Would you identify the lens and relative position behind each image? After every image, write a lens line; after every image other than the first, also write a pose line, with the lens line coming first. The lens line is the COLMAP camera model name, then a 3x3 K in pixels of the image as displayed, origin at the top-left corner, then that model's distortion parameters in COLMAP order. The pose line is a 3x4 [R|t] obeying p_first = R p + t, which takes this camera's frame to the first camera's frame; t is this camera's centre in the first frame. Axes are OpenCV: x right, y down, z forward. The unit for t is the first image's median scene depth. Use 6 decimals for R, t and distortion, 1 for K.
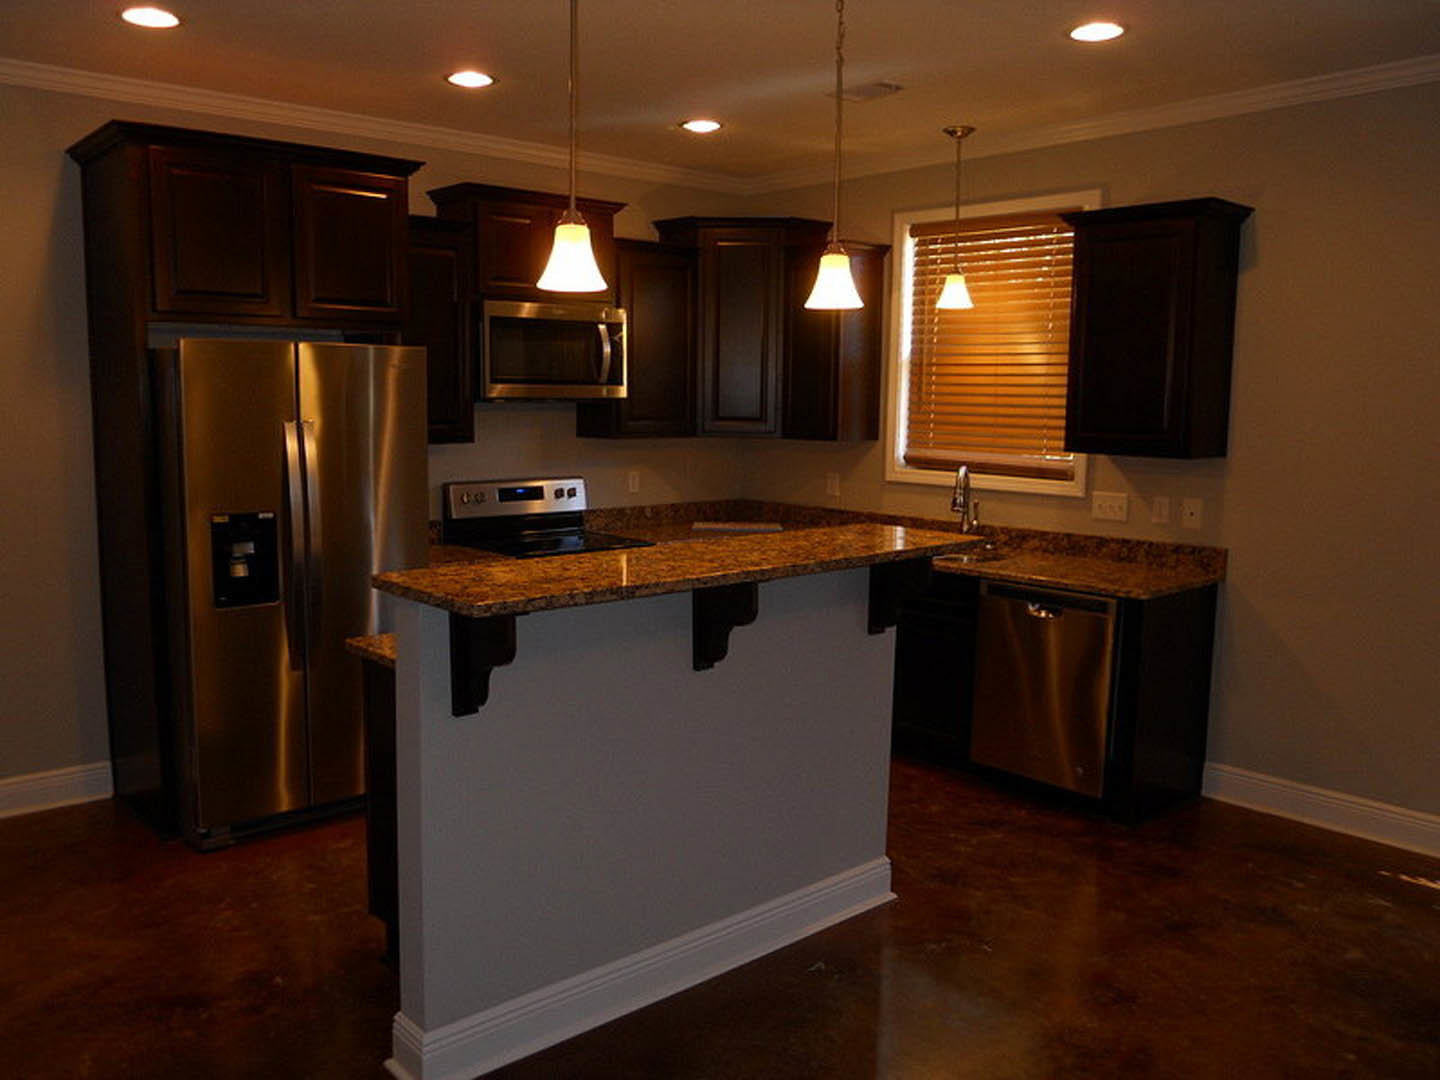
lens RADIAL K [[1205.6, 0, 712.7], [0, 1205.6, 539.5], [0, 0, 1]] dist [0.001274, -0.001758]
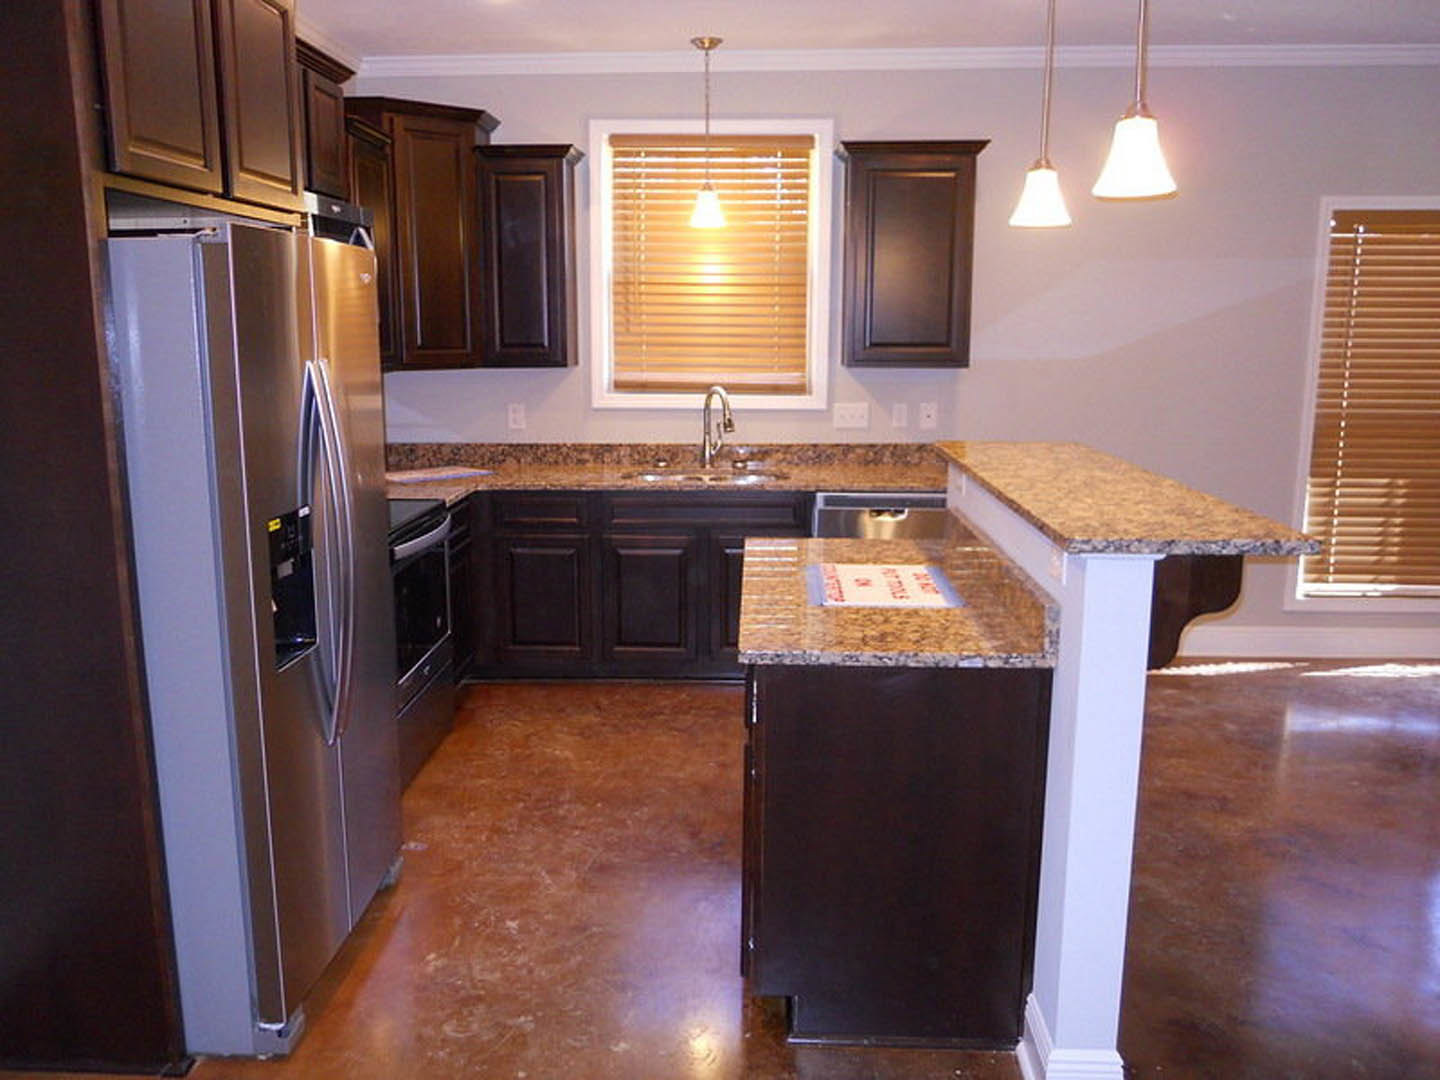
lens RADIAL K [[1205.6, 0, 712.7], [0, 1205.6, 539.5], [0, 0, 1]] dist [0.001274, -0.001758]
pose [[0.698313, -0.138070, 0.702350, -0.529510], [0.096218, 0.990421, 0.099035, -0.035579], [-0.709296, -0.001579, 0.704909, 0.306751]]
